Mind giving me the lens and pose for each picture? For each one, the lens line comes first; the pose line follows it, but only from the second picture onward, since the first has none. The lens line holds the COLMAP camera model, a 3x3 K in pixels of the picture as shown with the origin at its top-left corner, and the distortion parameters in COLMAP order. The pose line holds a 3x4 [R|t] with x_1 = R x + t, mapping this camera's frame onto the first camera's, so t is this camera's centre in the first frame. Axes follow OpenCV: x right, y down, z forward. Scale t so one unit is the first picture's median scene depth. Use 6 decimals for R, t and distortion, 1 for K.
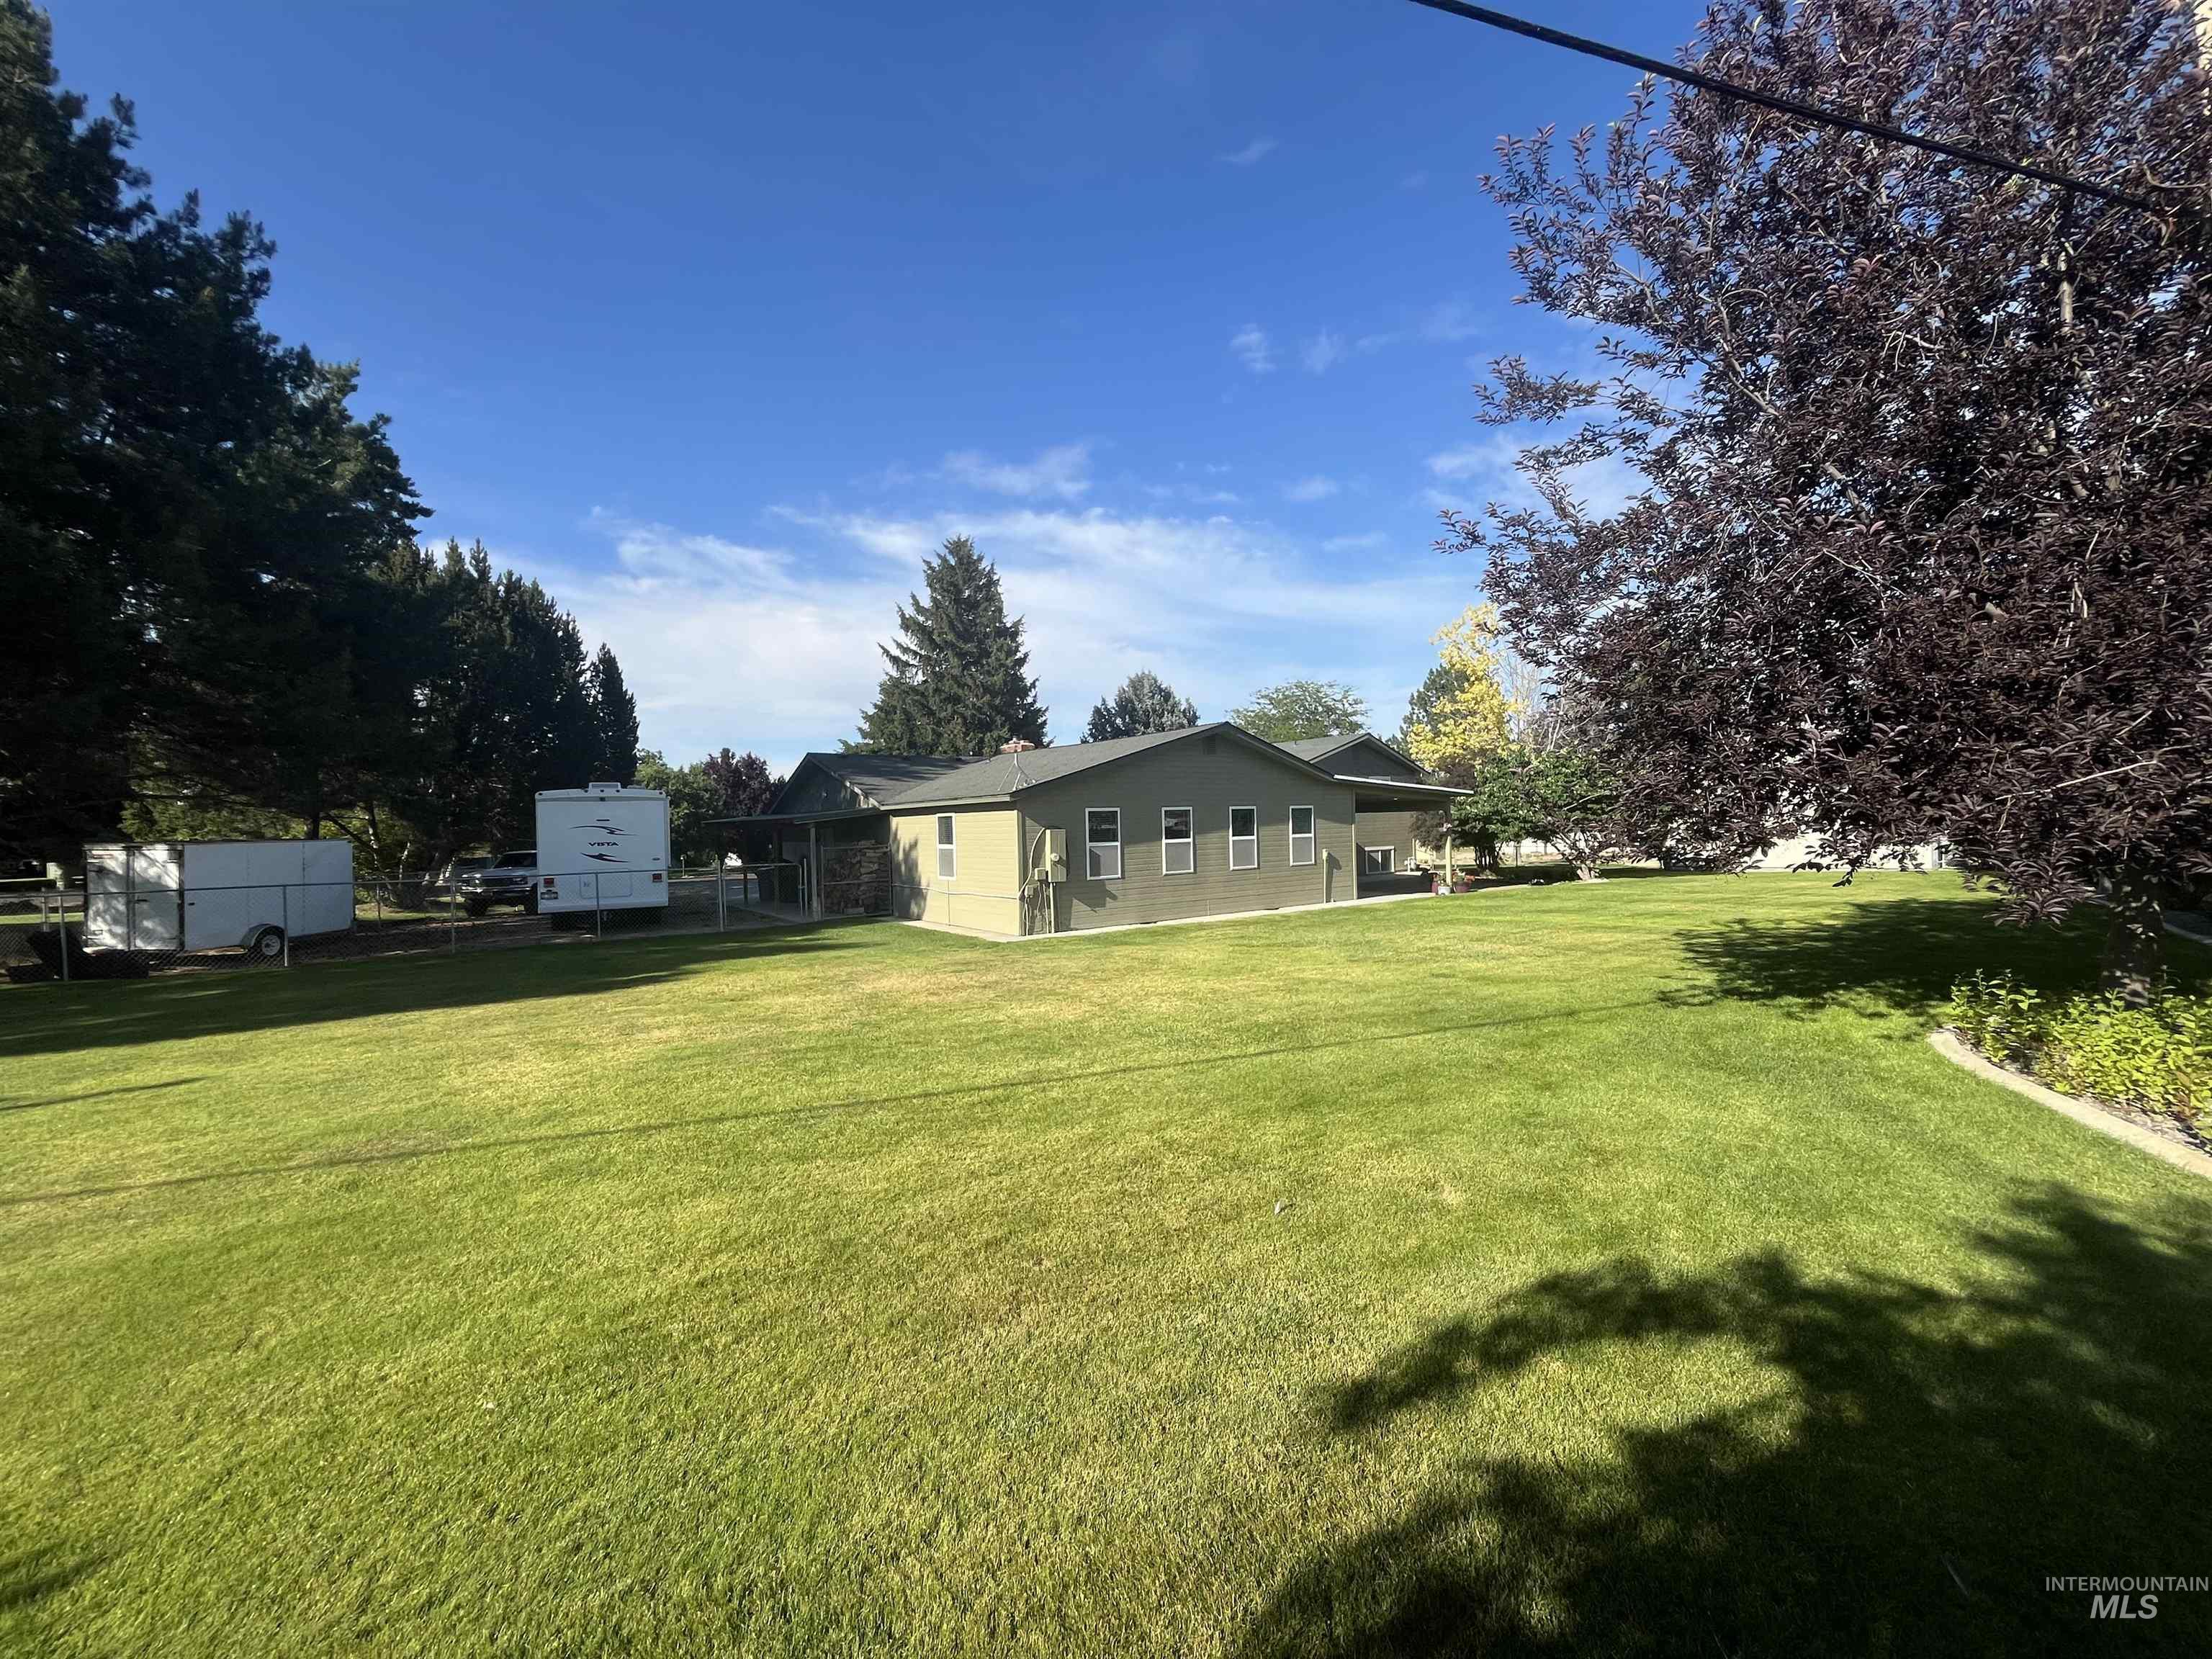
lens RADIAL K [[903.8, 0, 1098.1], [0, 903.8, 839.9], [0, 0, 1]] dist [-0.000282, -0.000106]
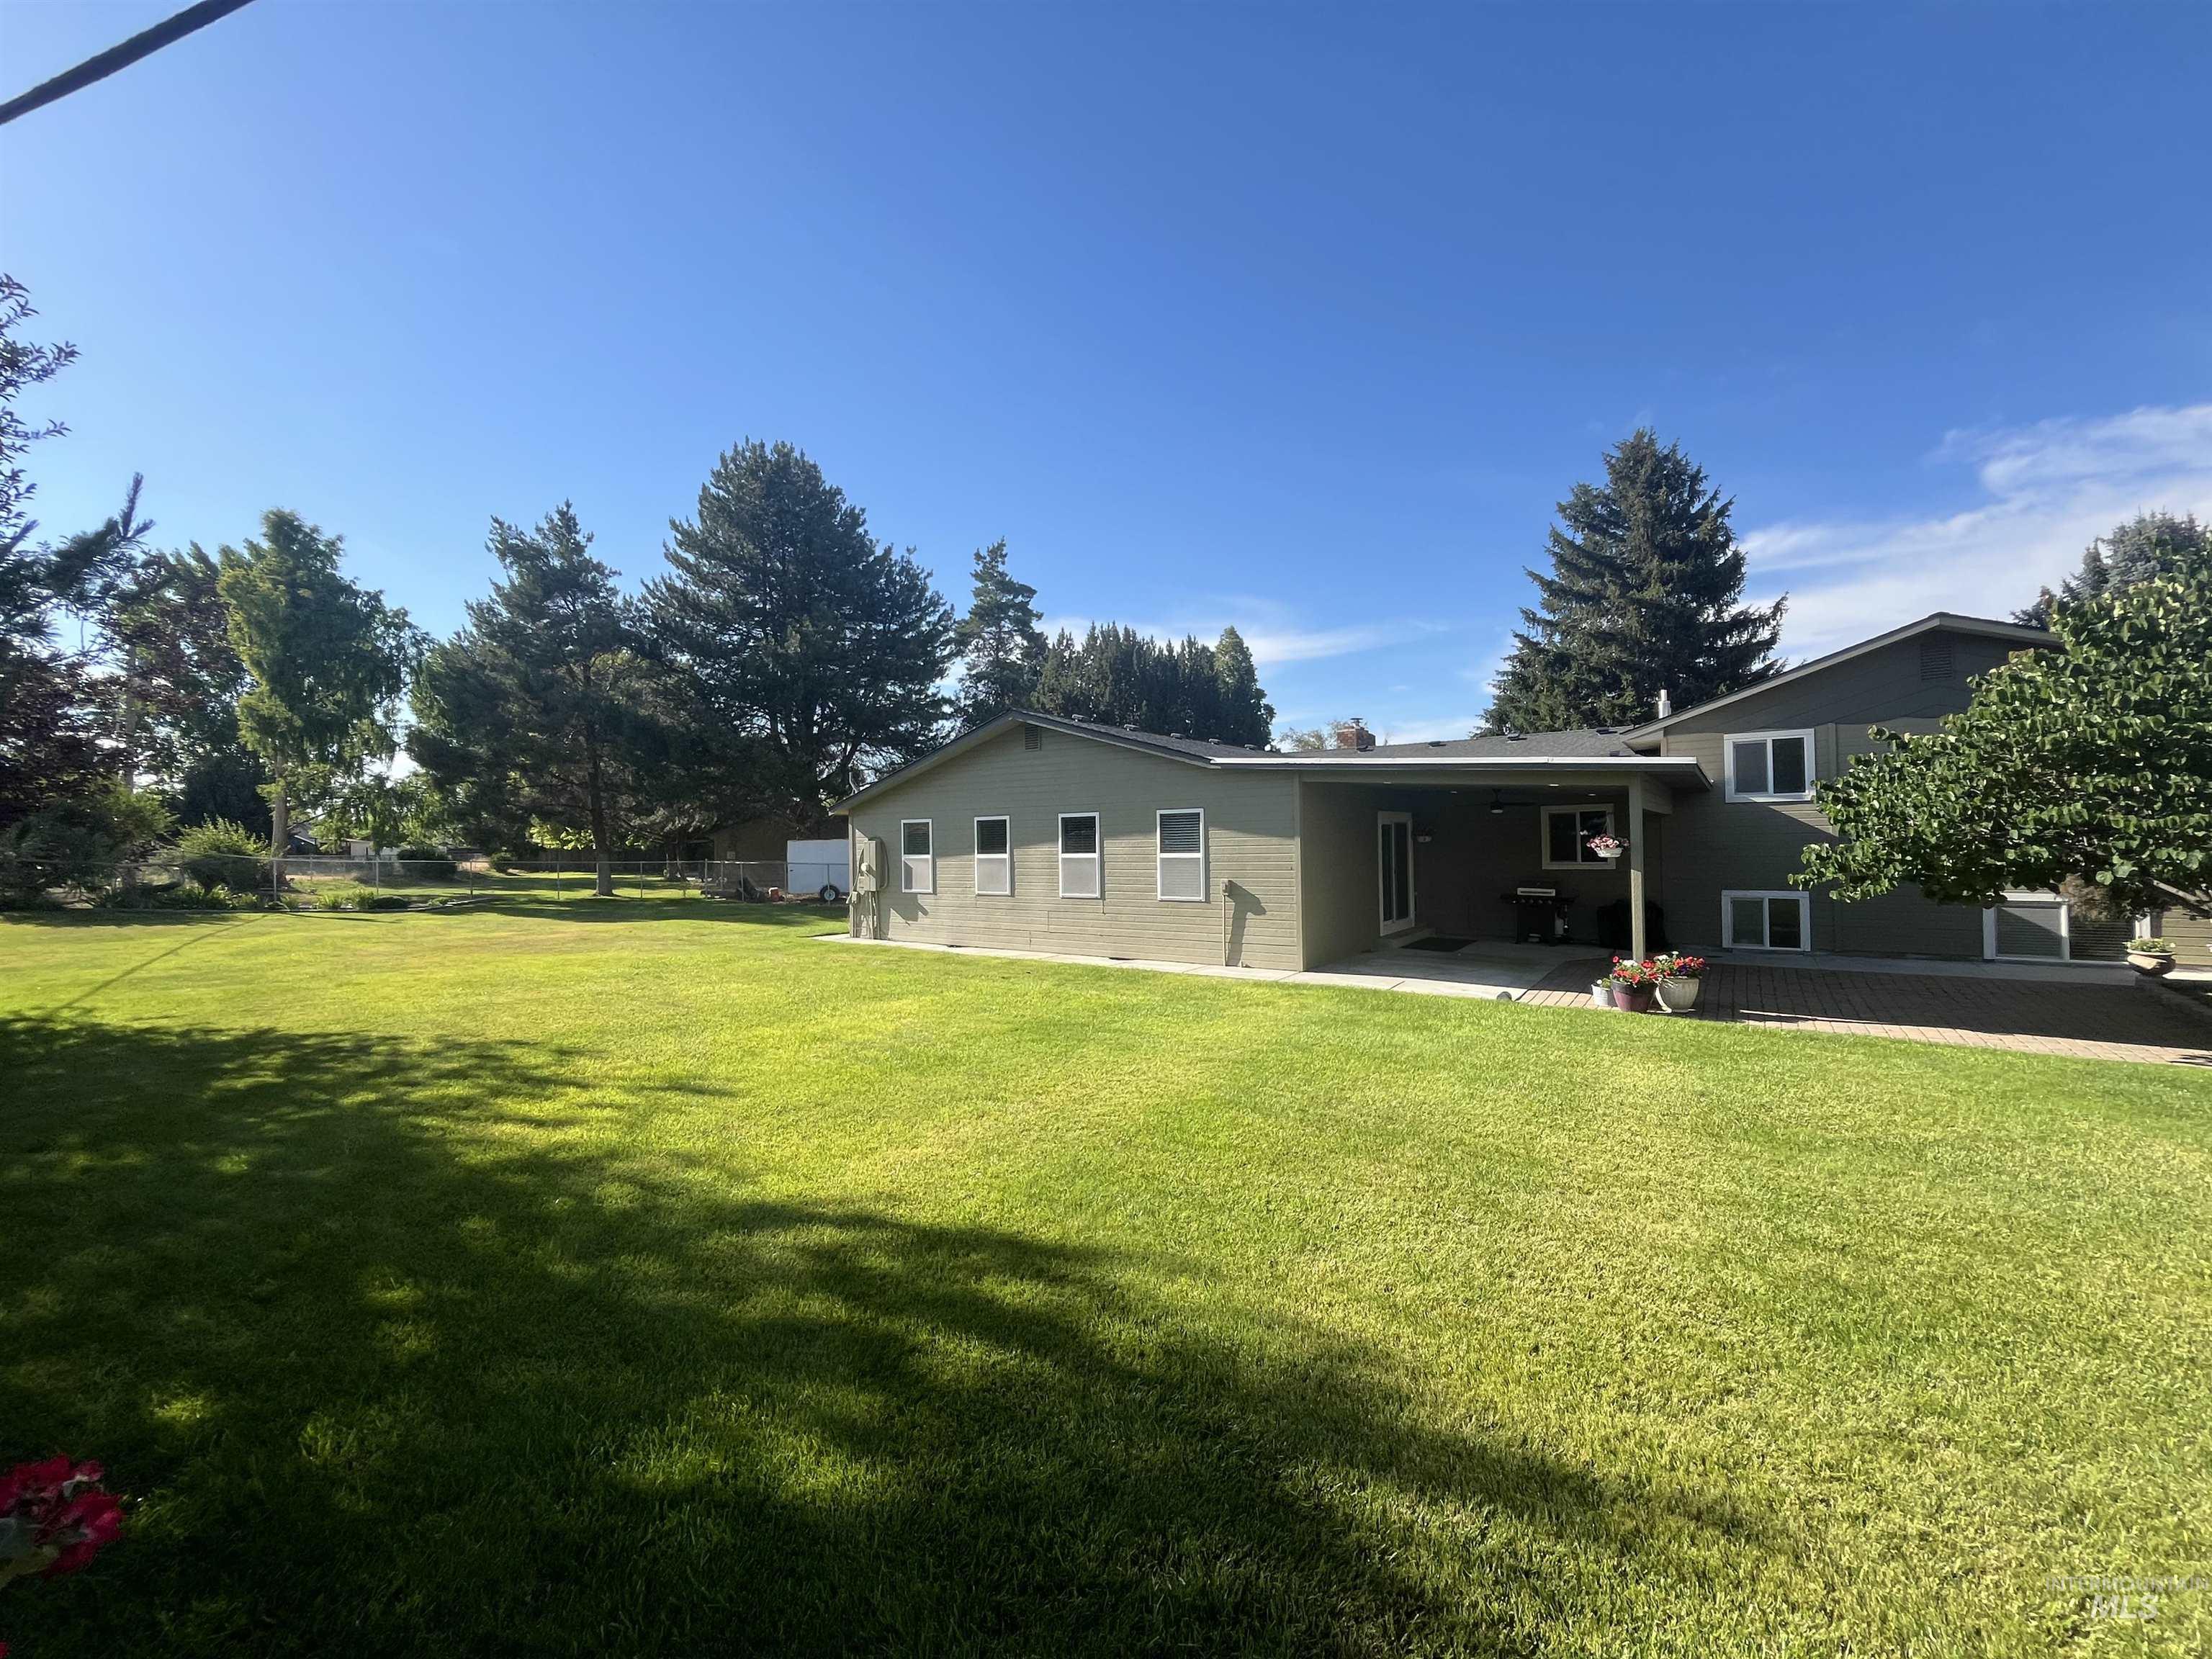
lens RADIAL K [[906.8, 0, 1101.2], [0, 906.8, 826.3], [0, 0, 1]] dist [0.000973, -0.000214]
pose [[0.313835, 0.002857, -0.949473, 0.681627], [-0.011375, 0.999935, -0.000752, -0.020150], [0.949410, 0.011036, 0.313847, 0.606908]]
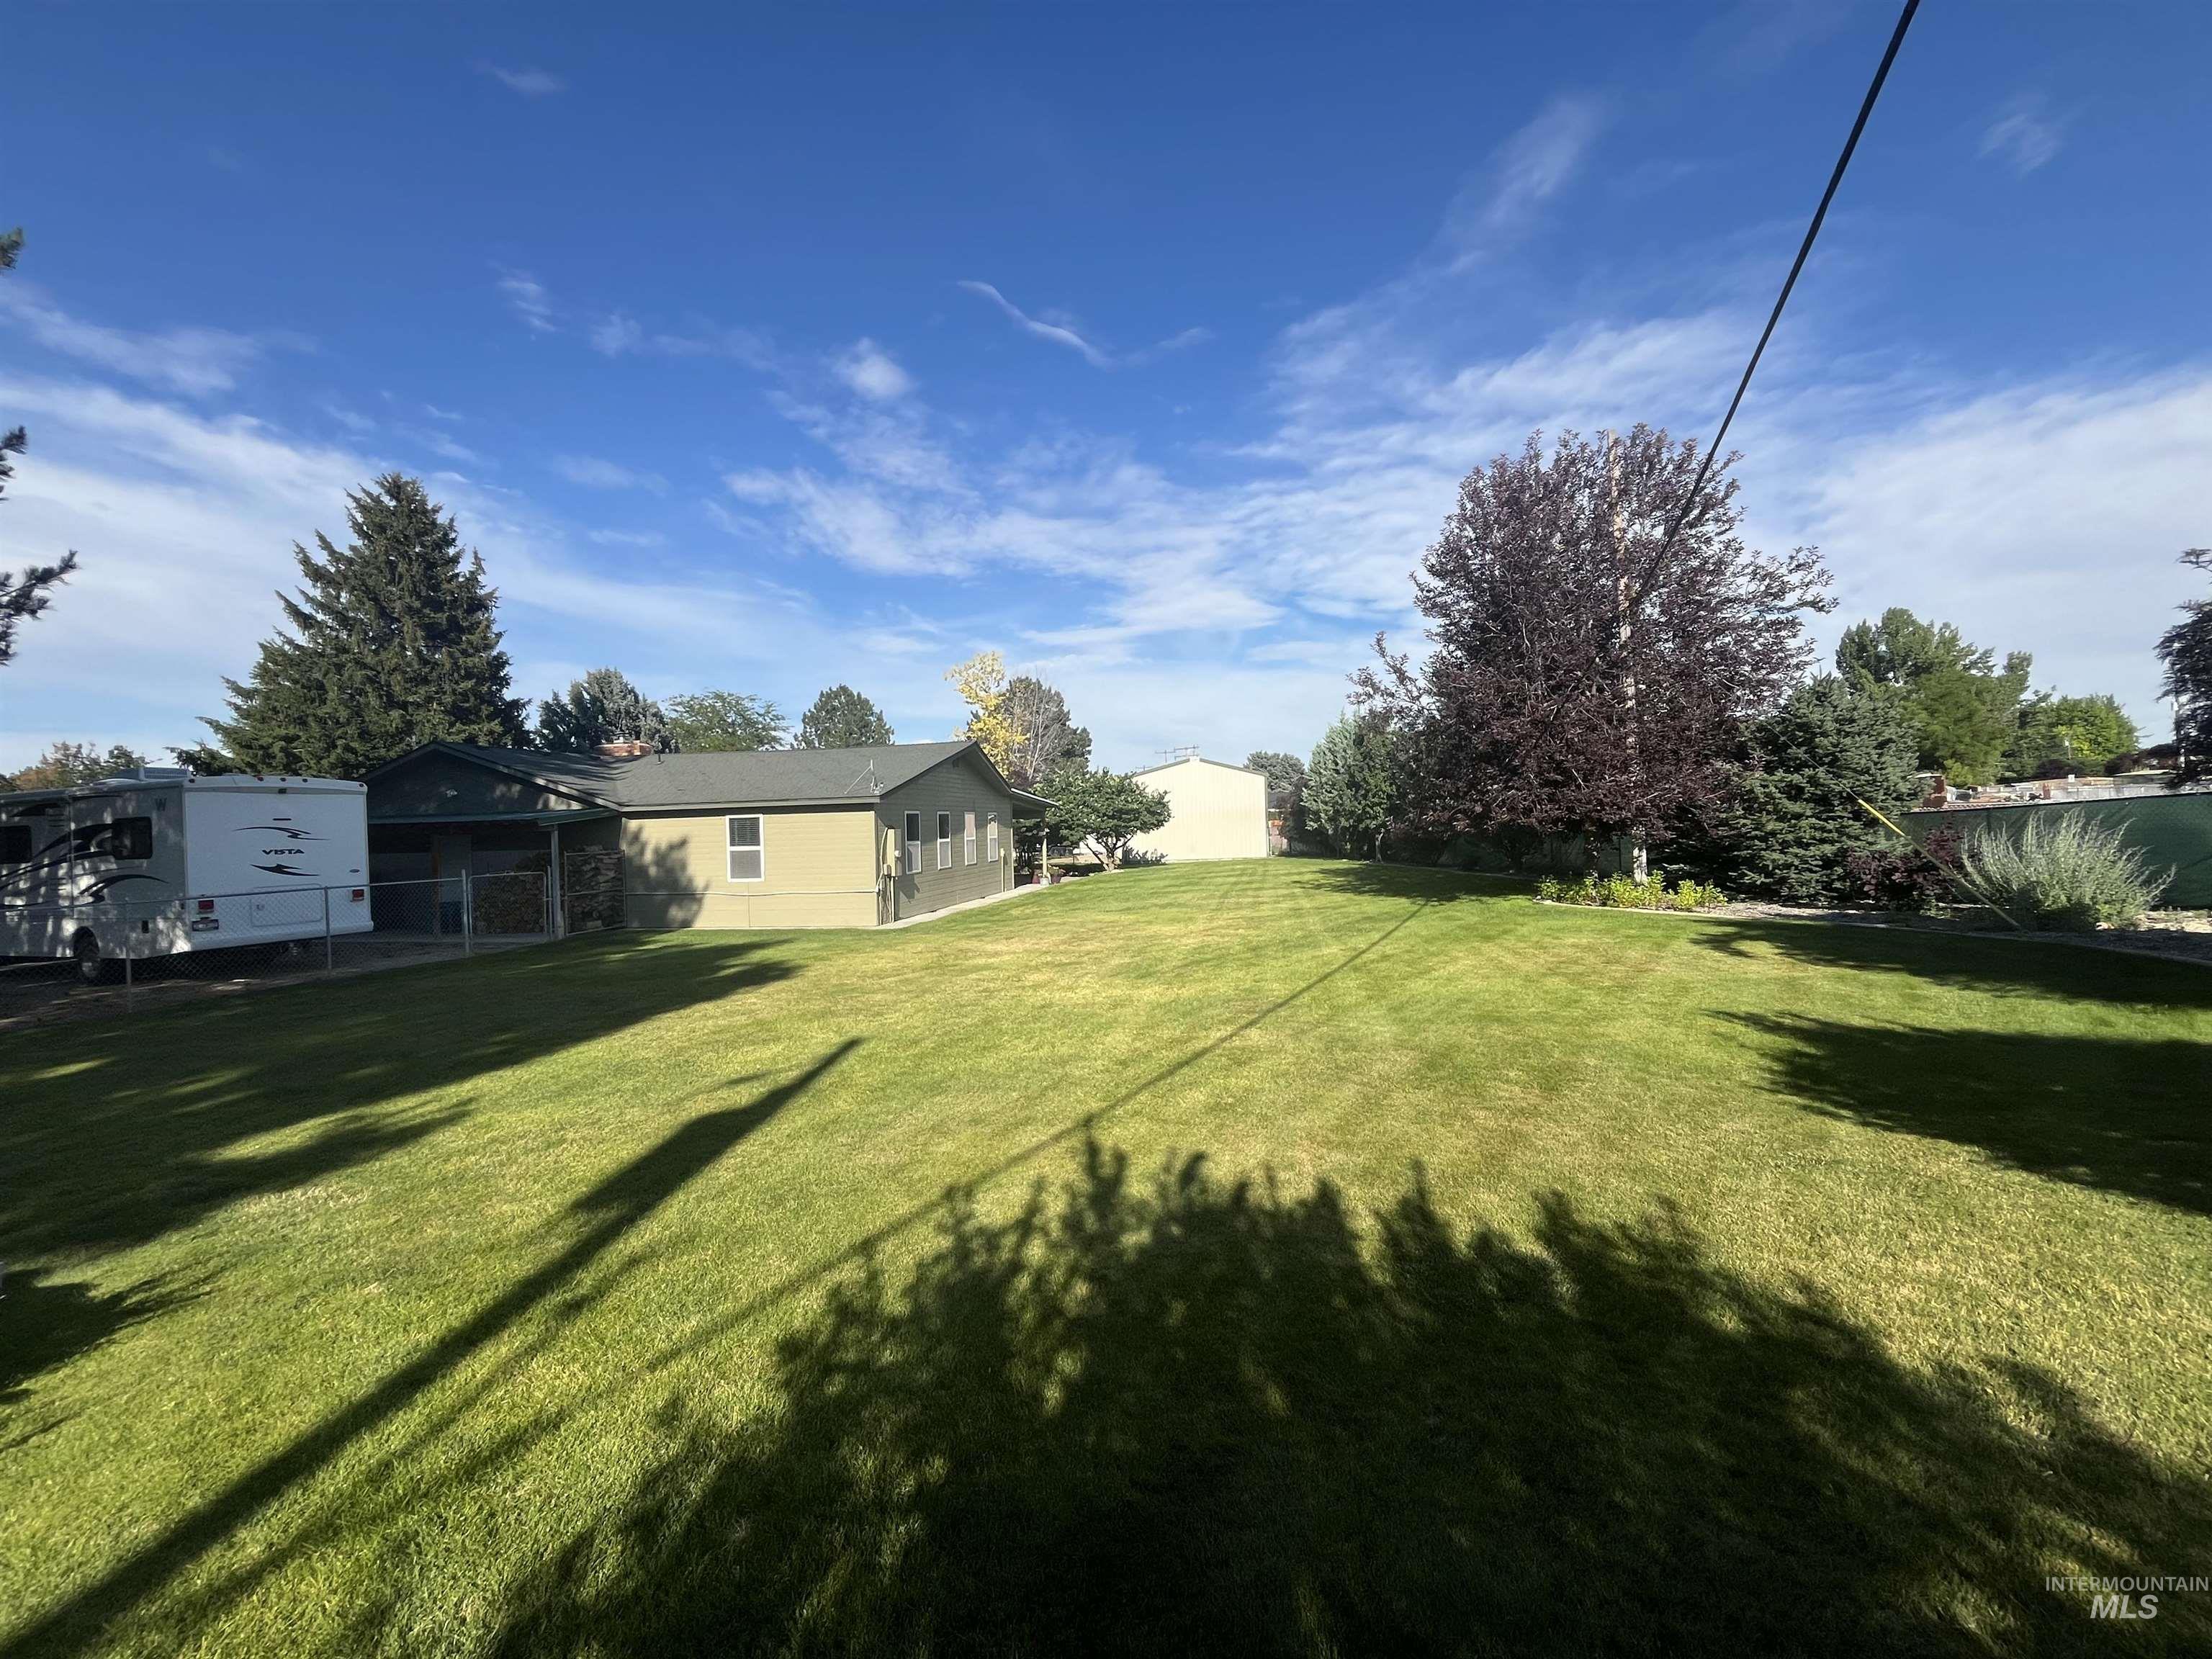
lens RADIAL K [[900.6, 0, 1100.4], [0, 900.6, 828.7], [0, 0, 1]] dist [-0.004839, 0.000500]
pose [[0.731847, 0.000040, 0.681469, -0.404865], [0.020684, 0.999538, -0.022271, 0.011758], [-0.681155, 0.030394, 0.731508, 0.011657]]
